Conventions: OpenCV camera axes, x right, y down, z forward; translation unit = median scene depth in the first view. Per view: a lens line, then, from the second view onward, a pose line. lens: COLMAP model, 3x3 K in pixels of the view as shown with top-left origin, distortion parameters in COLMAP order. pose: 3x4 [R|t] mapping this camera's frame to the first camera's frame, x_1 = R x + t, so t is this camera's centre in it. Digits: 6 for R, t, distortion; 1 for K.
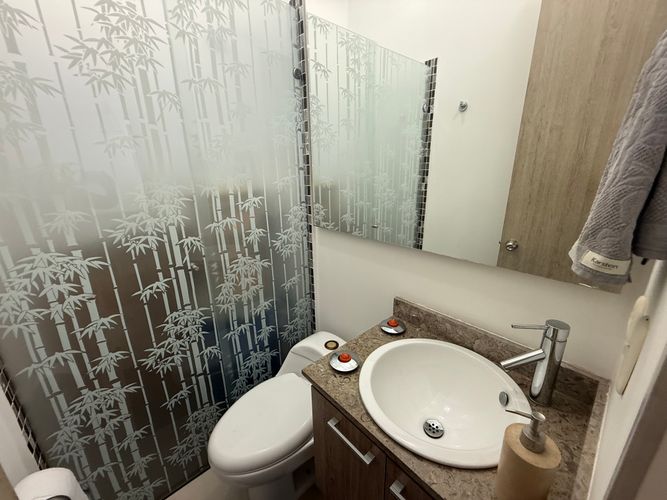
lens RADIAL K [[266.7, 0, 331.8], [0, 266.7, 250.8], [0, 0, 1]] dist [-0.000508, 0.000415]
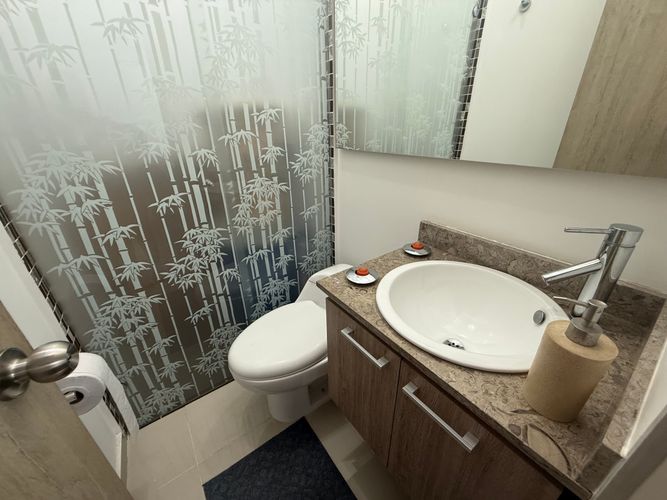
lens RADIAL K [[266.7, 0, 331.7], [0, 266.7, 250.9], [0, 0, 1]] dist [-0.000508, 0.000415]
pose [[0.995458, 0.041223, -0.085809, 0.014609], [-0.027573, 0.987597, 0.154571, 0.148175], [0.091117, -0.151503, 0.984248, 0.063777]]
